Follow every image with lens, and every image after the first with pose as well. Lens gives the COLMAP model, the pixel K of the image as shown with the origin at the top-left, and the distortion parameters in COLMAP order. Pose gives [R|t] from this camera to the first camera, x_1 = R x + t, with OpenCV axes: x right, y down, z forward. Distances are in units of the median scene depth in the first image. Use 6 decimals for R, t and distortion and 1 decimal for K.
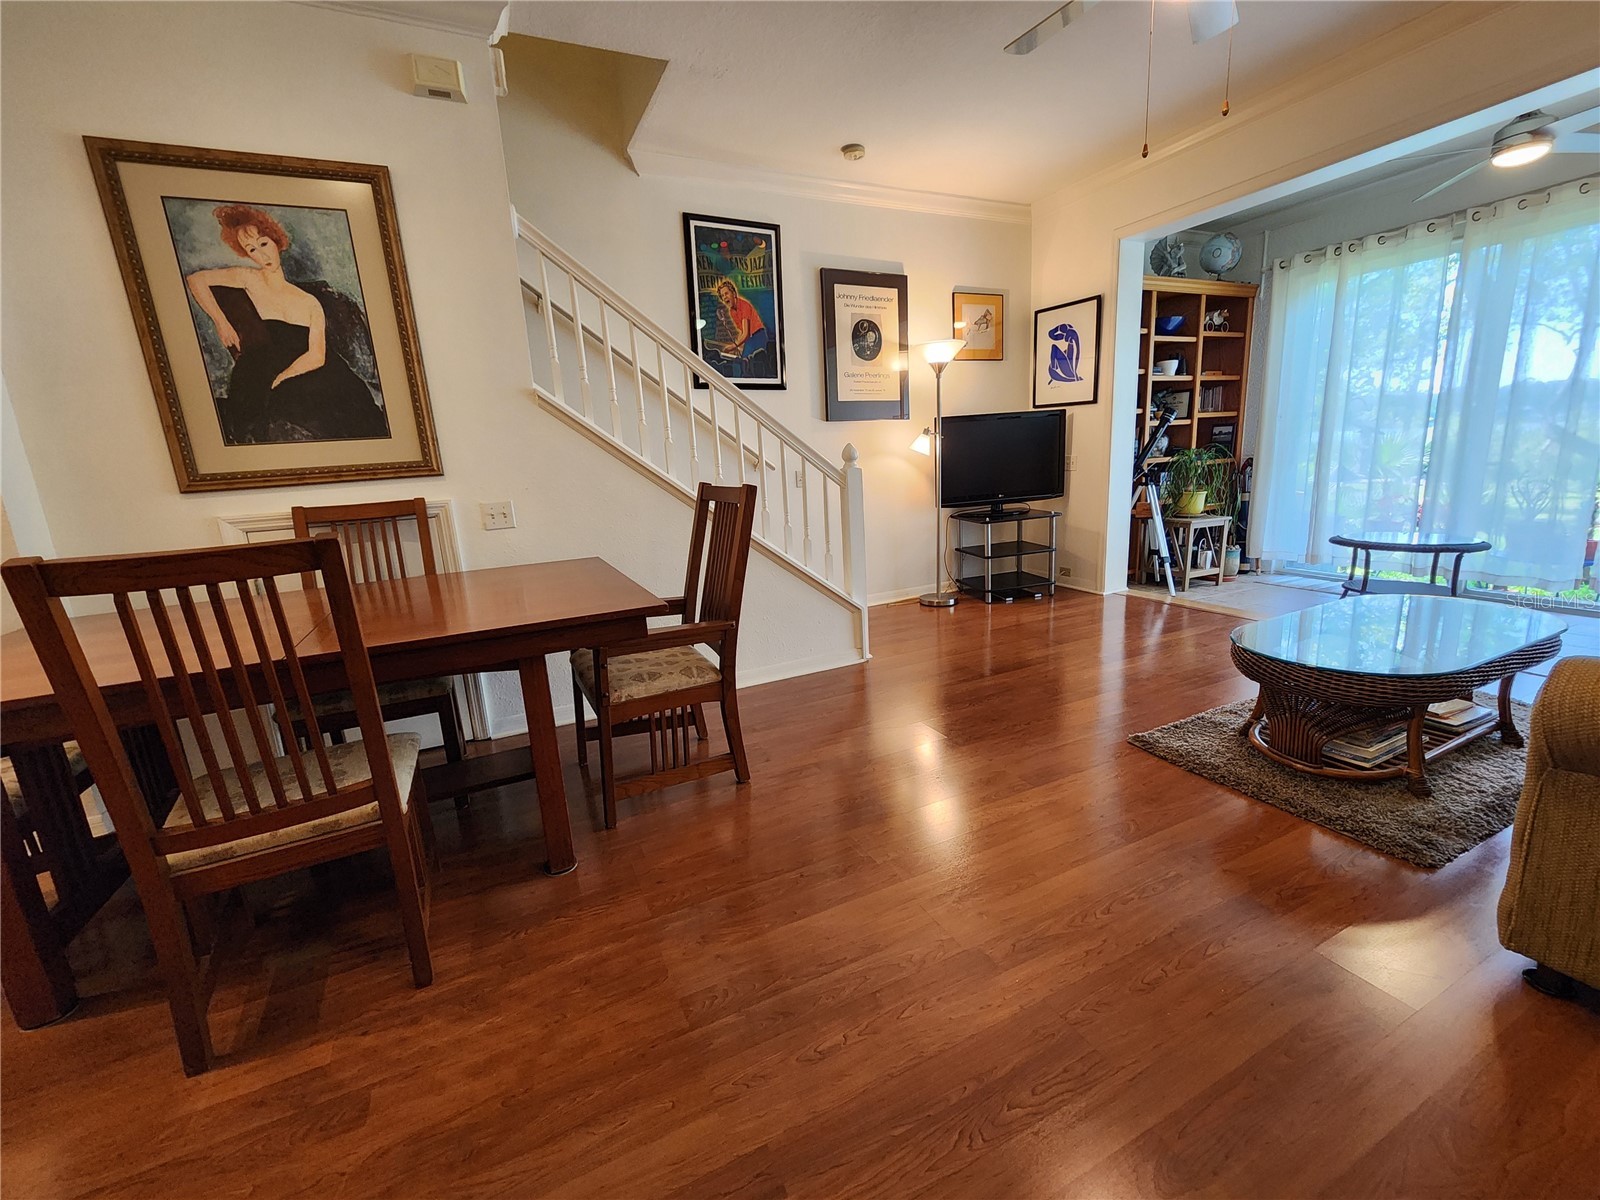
lens RADIAL K [[663.3, 0, 807.5], [0, 663.3, 600.8], [0, 0, 1]] dist [-0.003019, 0.001086]
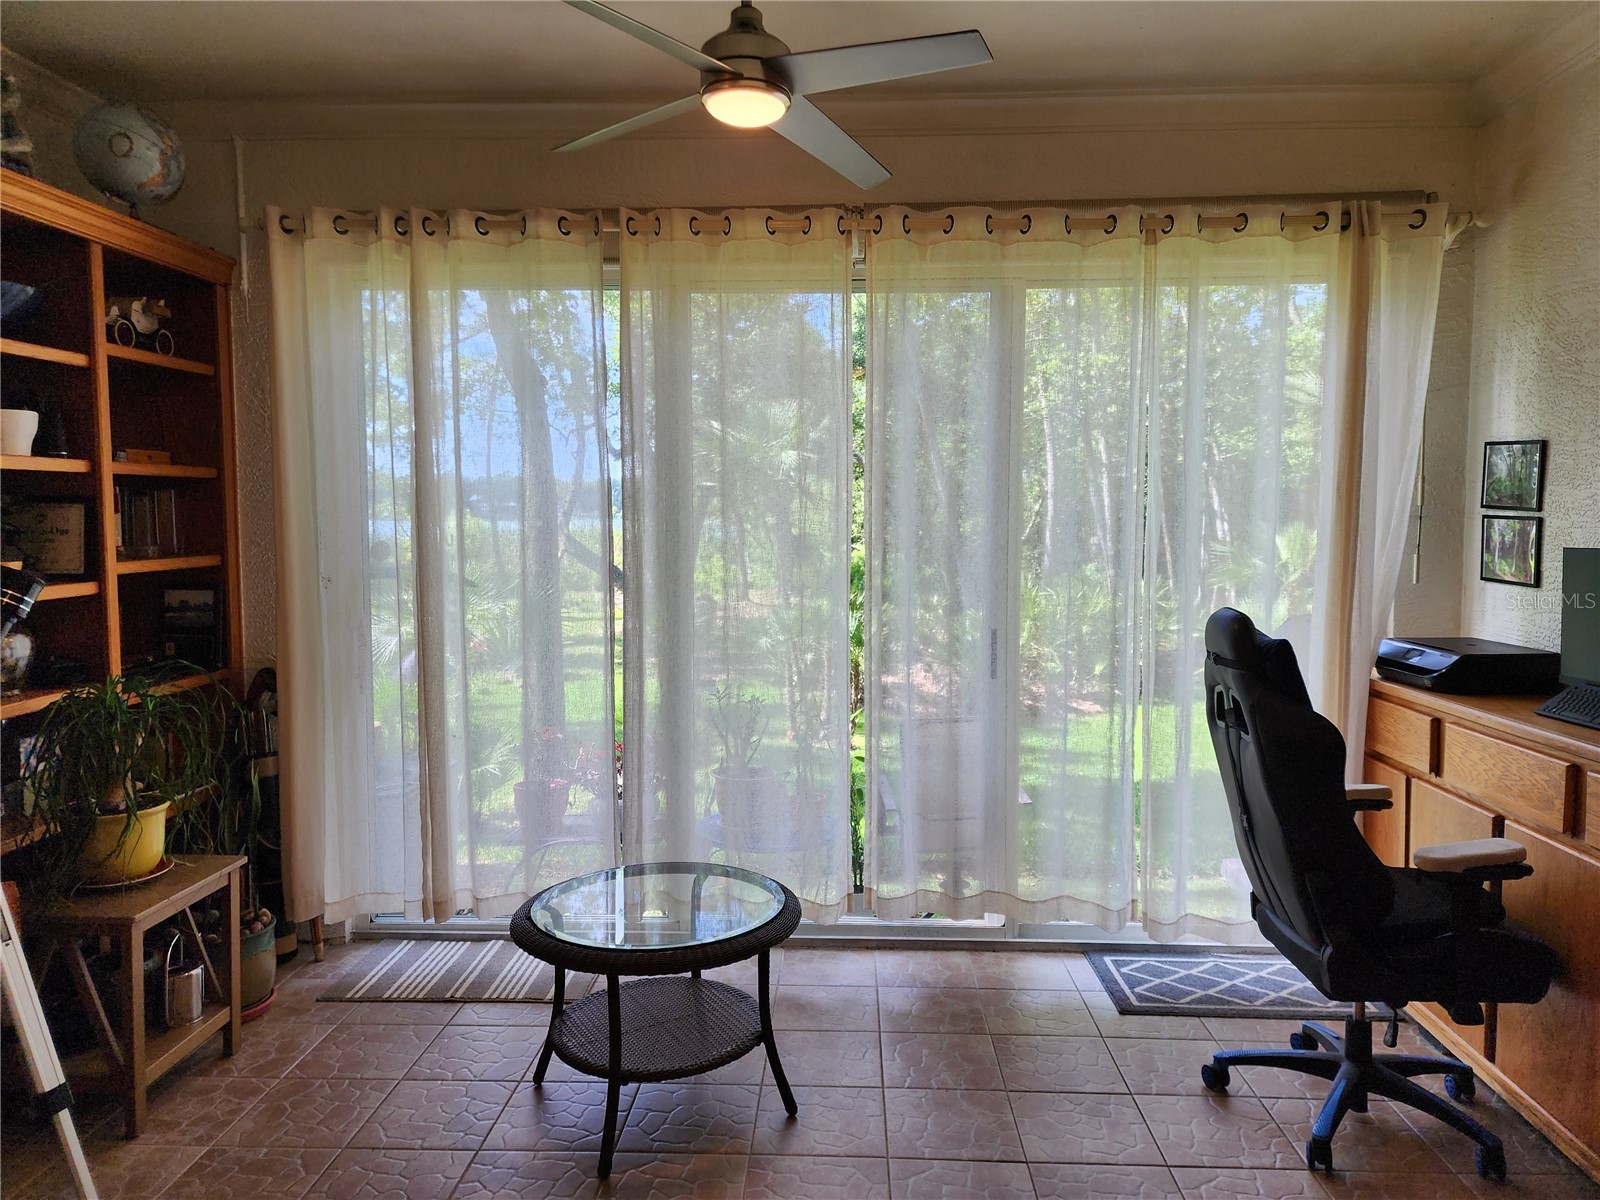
lens RADIAL K [[1077.6, 0, 797.7], [0, 1077.6, 587.4], [0, 0, 1]] dist [0.091604, -0.086108]
pose [[0.480661, -0.007013, 0.876878, 0.256177], [0.163183, 0.983217, -0.081585, -0.168966], [-0.861589, 0.182306, 0.473739, 0.424531]]
